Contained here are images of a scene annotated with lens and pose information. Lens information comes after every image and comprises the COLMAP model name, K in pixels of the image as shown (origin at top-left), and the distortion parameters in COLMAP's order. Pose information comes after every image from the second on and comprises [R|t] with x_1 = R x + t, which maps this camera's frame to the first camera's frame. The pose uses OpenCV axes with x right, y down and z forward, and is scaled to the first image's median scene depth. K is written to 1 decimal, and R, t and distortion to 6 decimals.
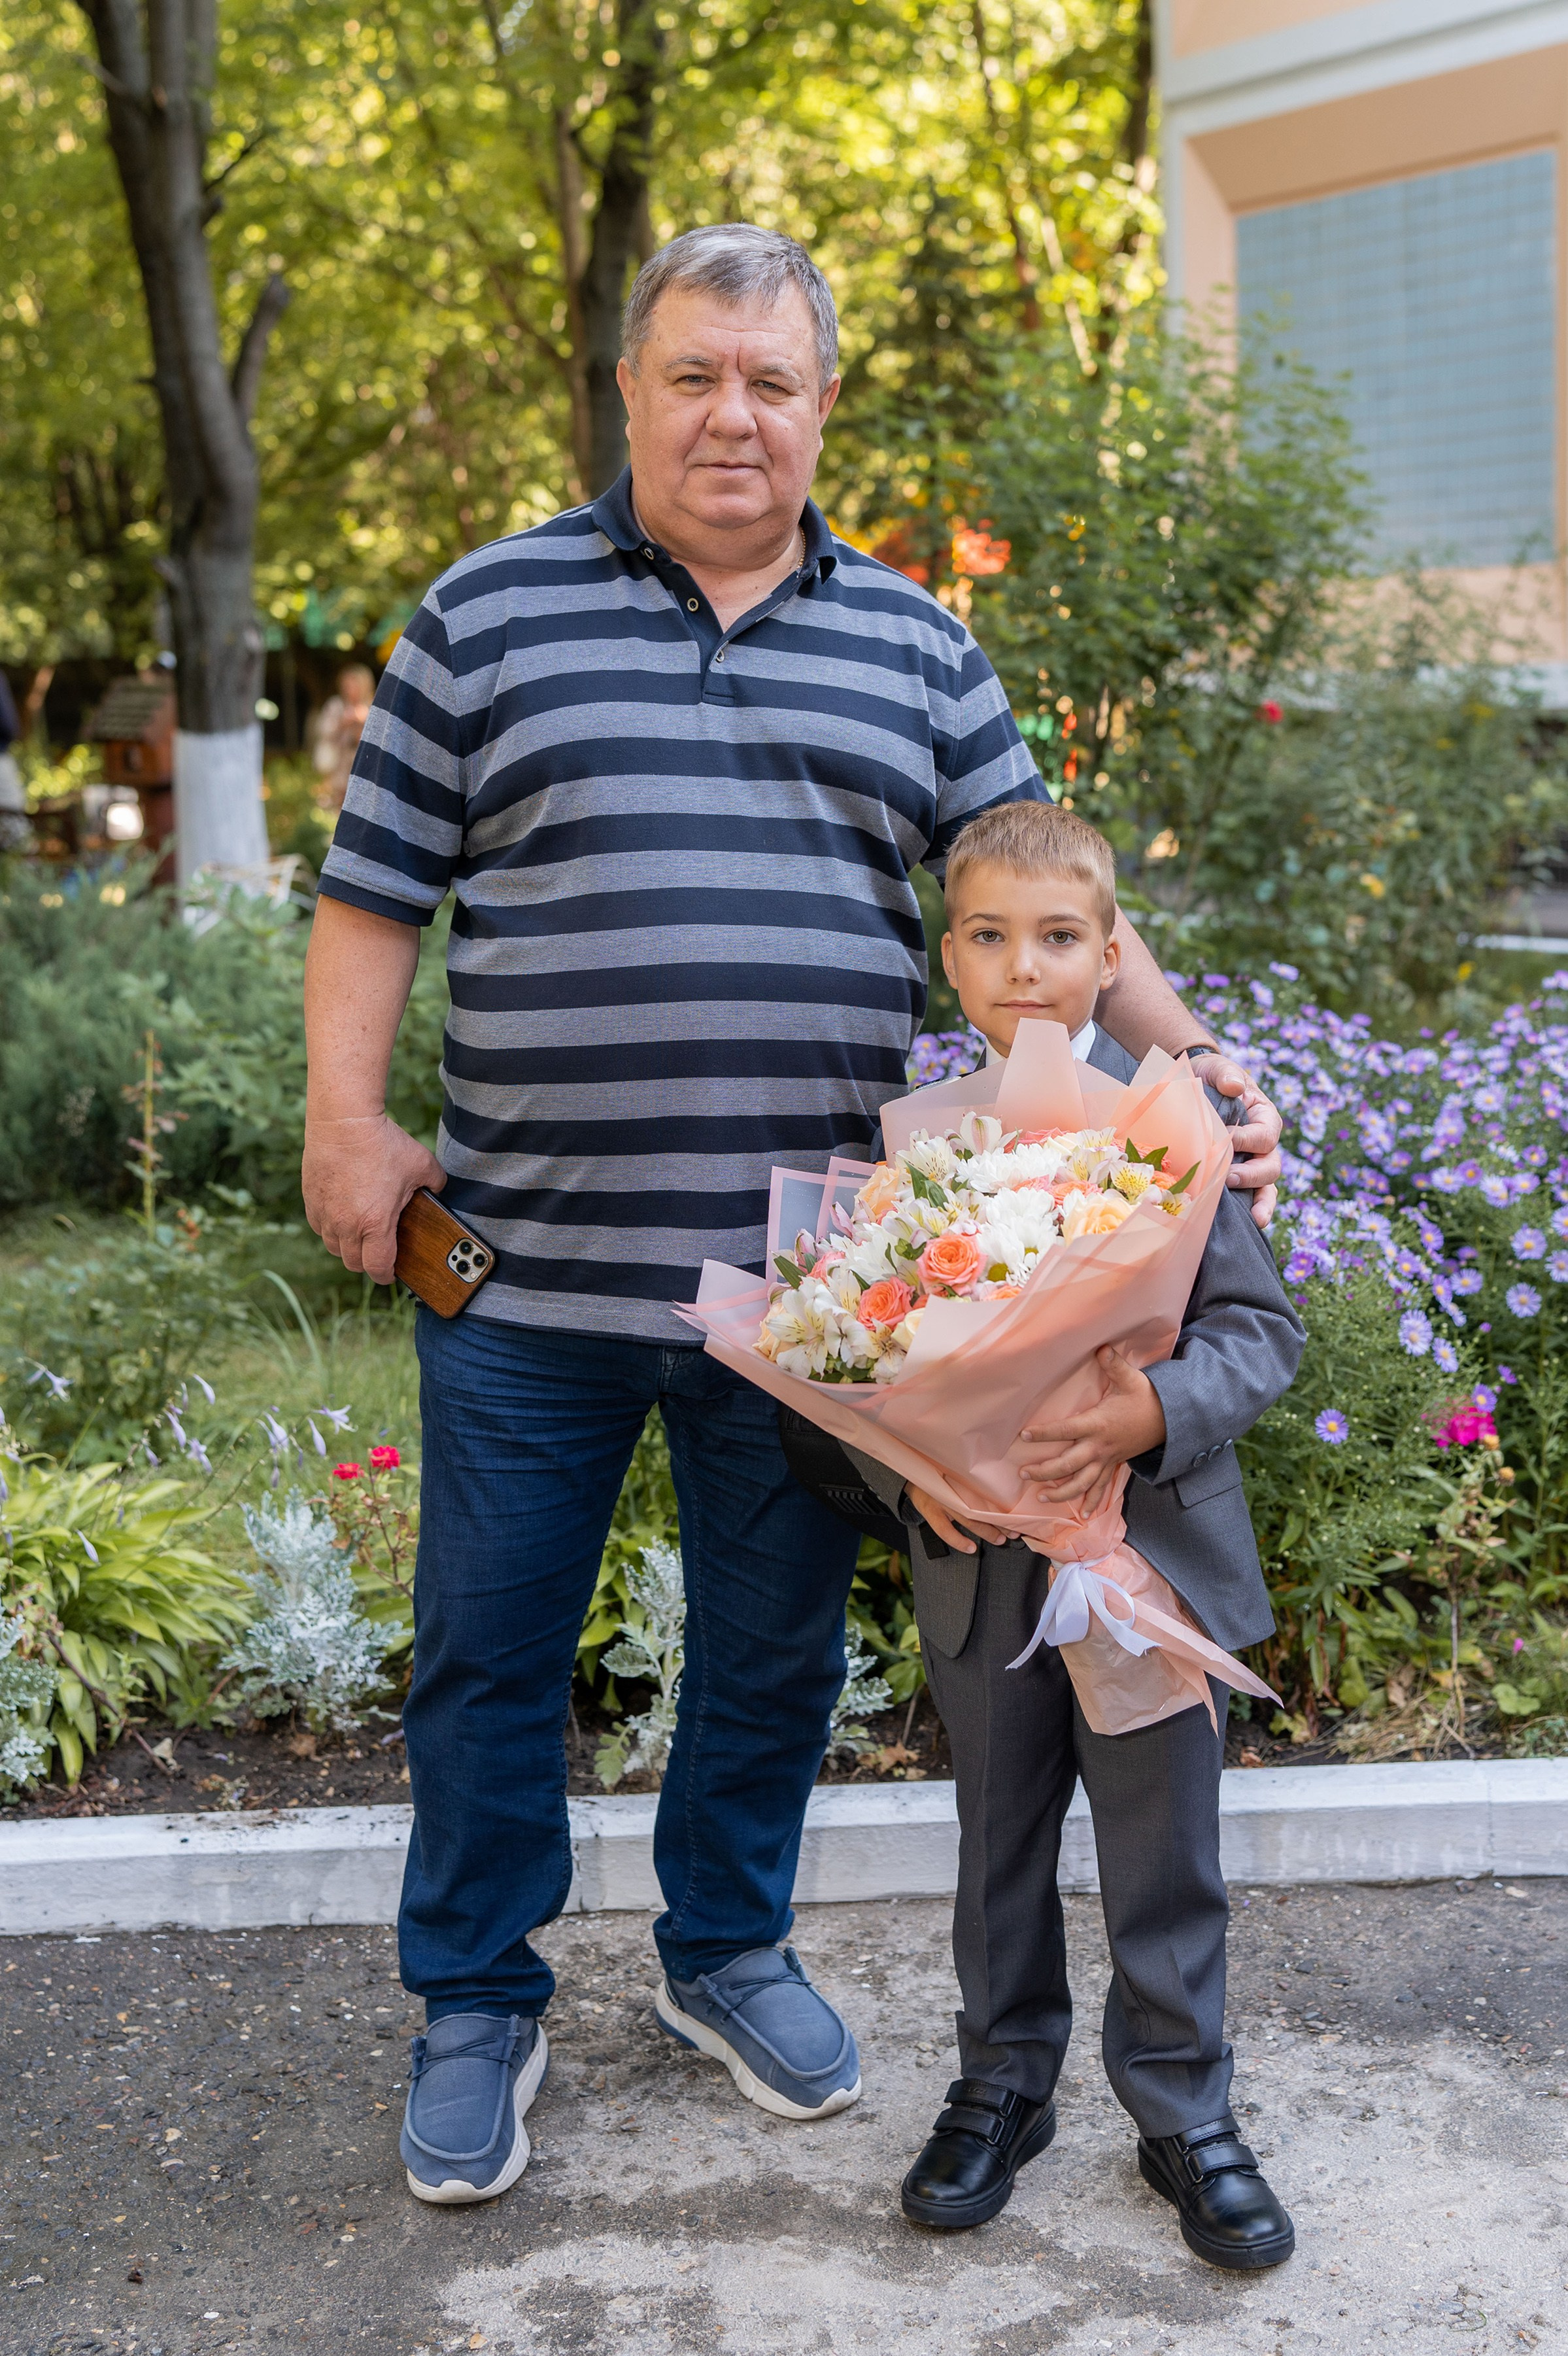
lens RADIAL K [[2441.8, 0, 793.3], [0, 2441.8, 1100.7], [0, 0, 1]] dist [-0.008927, 0.000265]
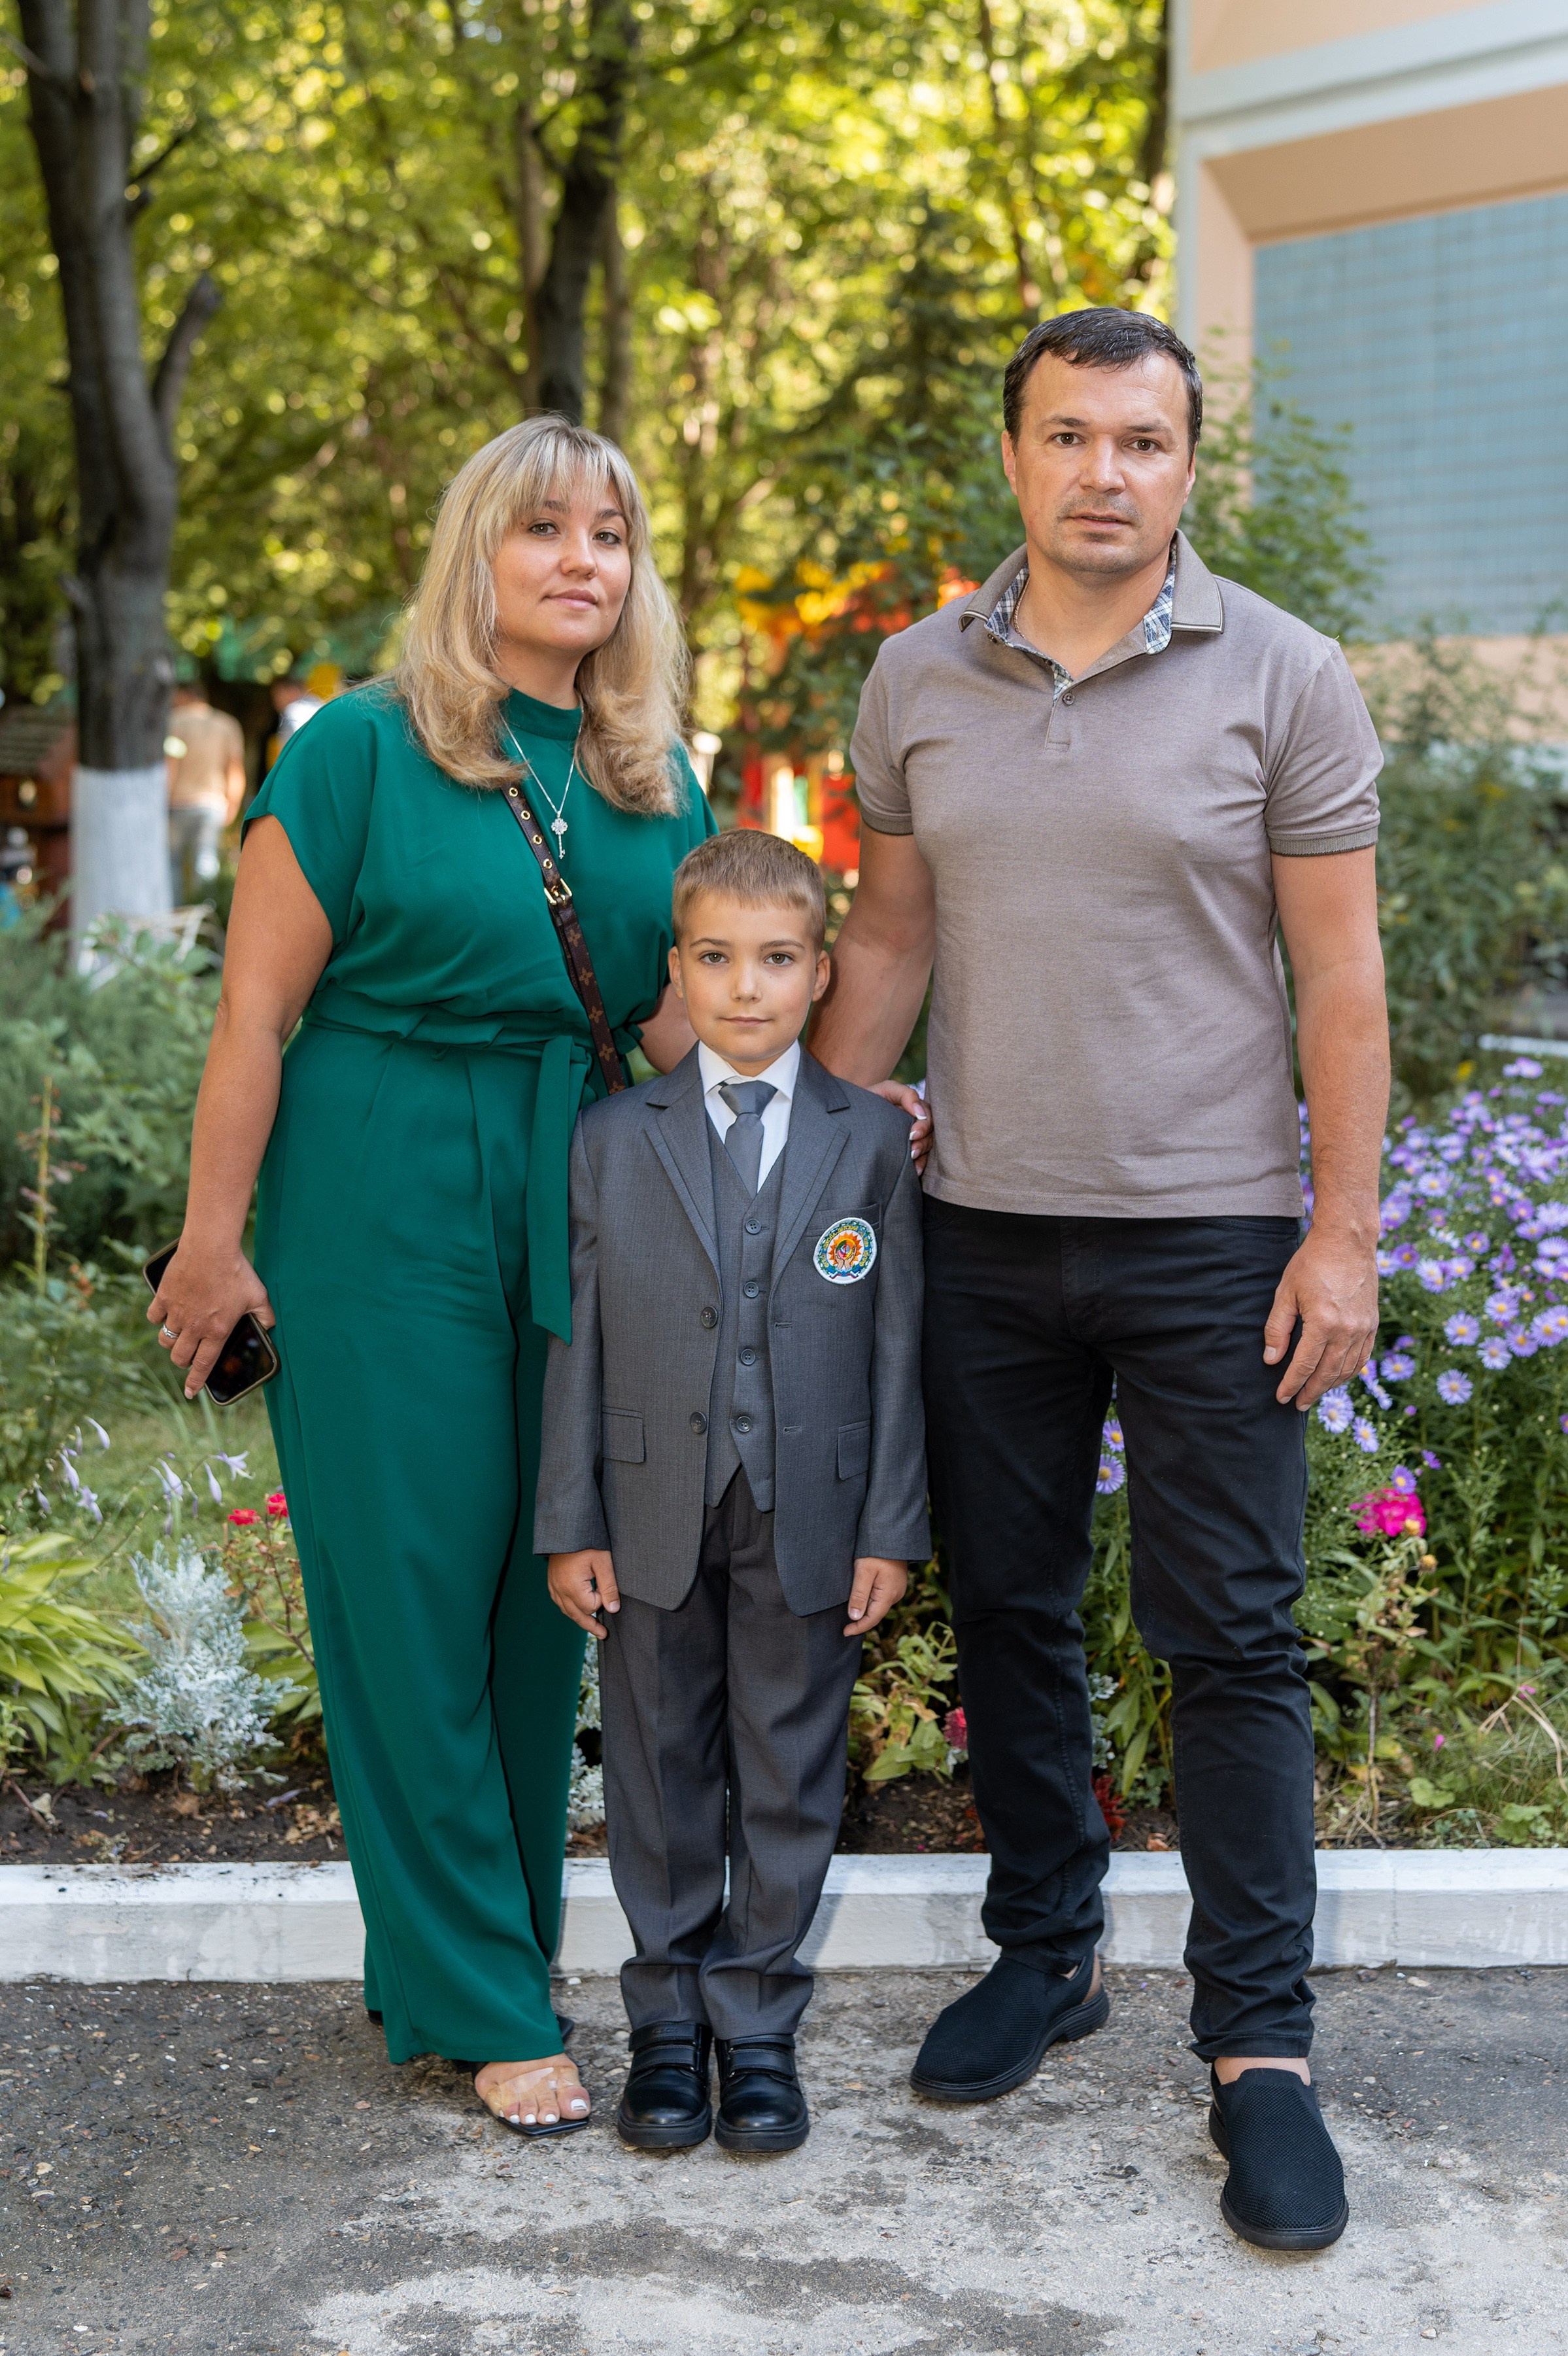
lens RADIAL K [[2964.9, 0, 784.0], [0, 2964.9, 1178.0], [0, 0, 1]] dist [-0.010798, -0.043023]
pose [[0.999444, 0.033312, 0.001285, 0.026211], [-0.033271, 0.999150, -0.024347, 0.034853], [-0.002095, 0.024291, 0.999703, -0.178752]]
